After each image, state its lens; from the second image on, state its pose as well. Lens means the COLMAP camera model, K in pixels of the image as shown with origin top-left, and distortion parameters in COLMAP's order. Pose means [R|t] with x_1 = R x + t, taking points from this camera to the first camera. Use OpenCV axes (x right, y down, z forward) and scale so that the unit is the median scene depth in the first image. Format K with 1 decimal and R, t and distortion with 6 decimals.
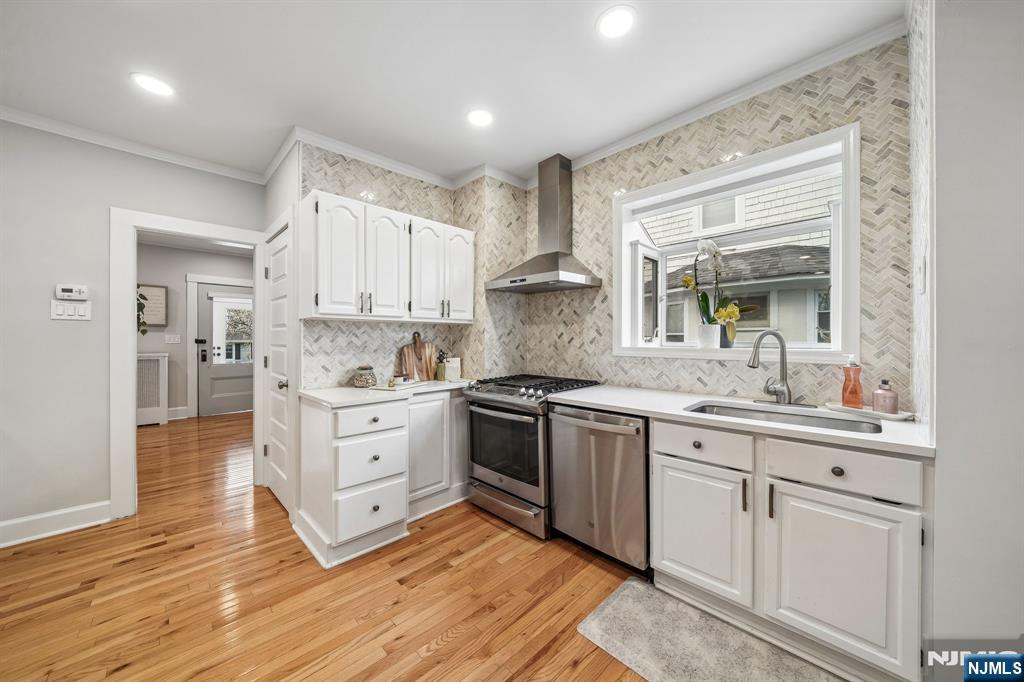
lens RADIAL K [[356.2, 0, 502.2], [0, 356.2, 341.0], [0, 0, 1]] dist [-0.007928, 0.001124]
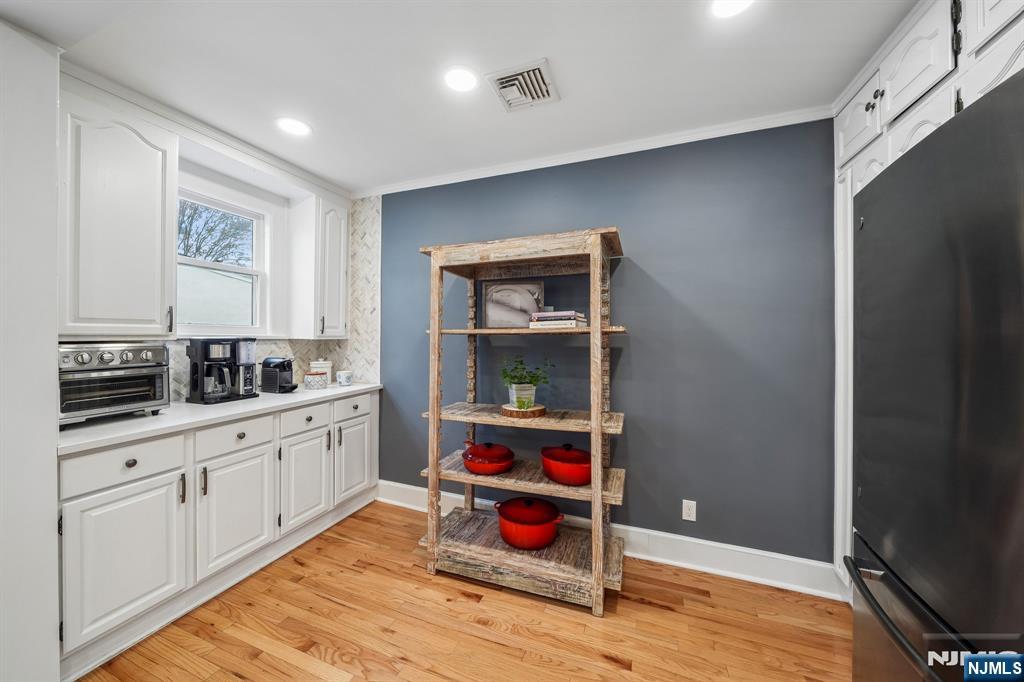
lens RADIAL K [[356.2, 0, 507.9], [0, 356.2, 339.1], [0, 0, 1]] dist [-0.007928, 0.001124]
pose [[-0.435737, -0.002126, 0.900071, -0.784094], [-0.004190, 0.999991, 0.000333, -0.033658], [-0.900064, -0.003627, -0.435742, 0.609280]]
